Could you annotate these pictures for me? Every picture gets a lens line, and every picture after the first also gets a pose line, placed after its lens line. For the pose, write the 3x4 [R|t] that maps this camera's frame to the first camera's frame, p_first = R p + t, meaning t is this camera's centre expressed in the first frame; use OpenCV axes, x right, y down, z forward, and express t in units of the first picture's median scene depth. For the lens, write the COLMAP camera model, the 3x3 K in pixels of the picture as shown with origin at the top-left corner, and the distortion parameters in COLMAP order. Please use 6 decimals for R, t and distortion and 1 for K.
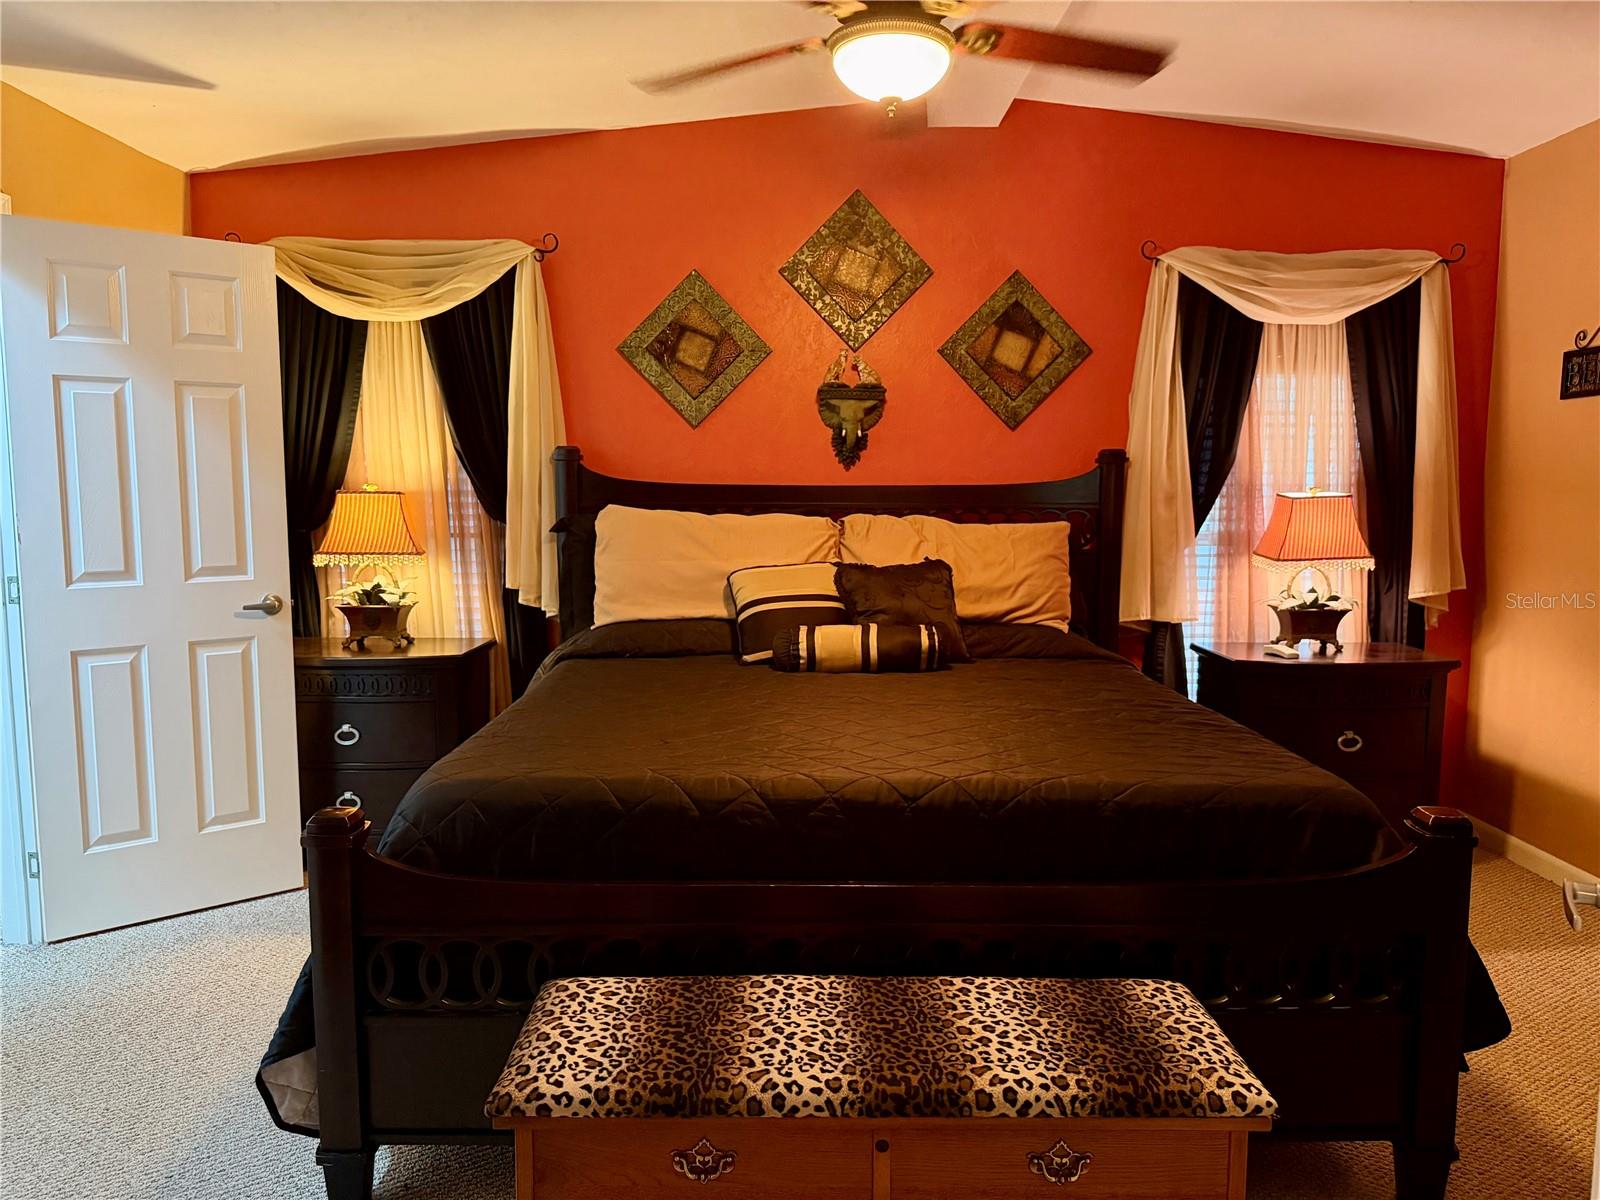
lens RADIAL K [[1117.7, 0, 795.1], [0, 1117.7, 606.5], [0, 0, 1]] dist [0.024910, -0.016807]
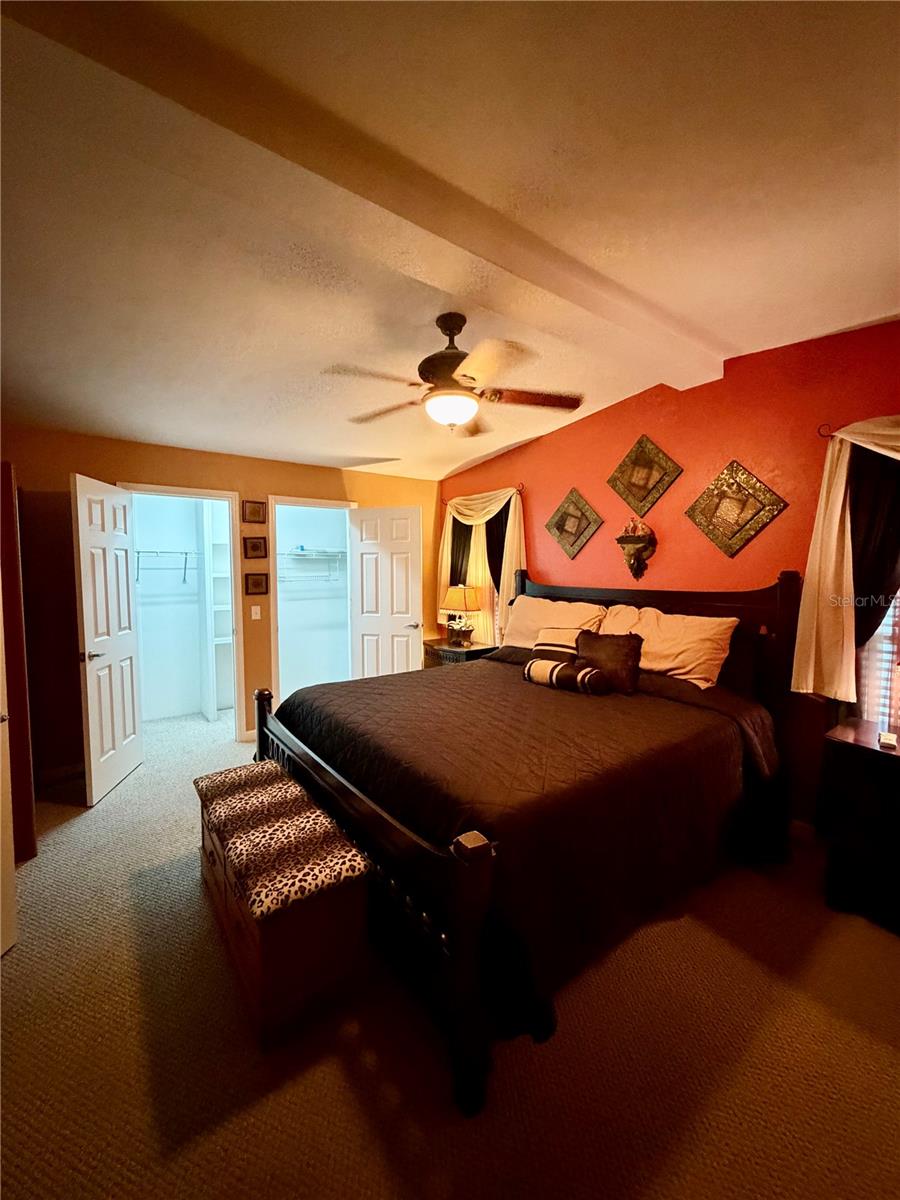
lens RADIAL K [[481.3, 0, 444.9], [0, 481.3, 591.5], [0, 0, 1]] dist [0.000516, 0.000851]
pose [[0.591300, 0.036001, -0.805648, 0.531082], [-0.081052, 0.996598, -0.014953, -0.068993], [0.802369, 0.074141, 0.592206, 0.274291]]
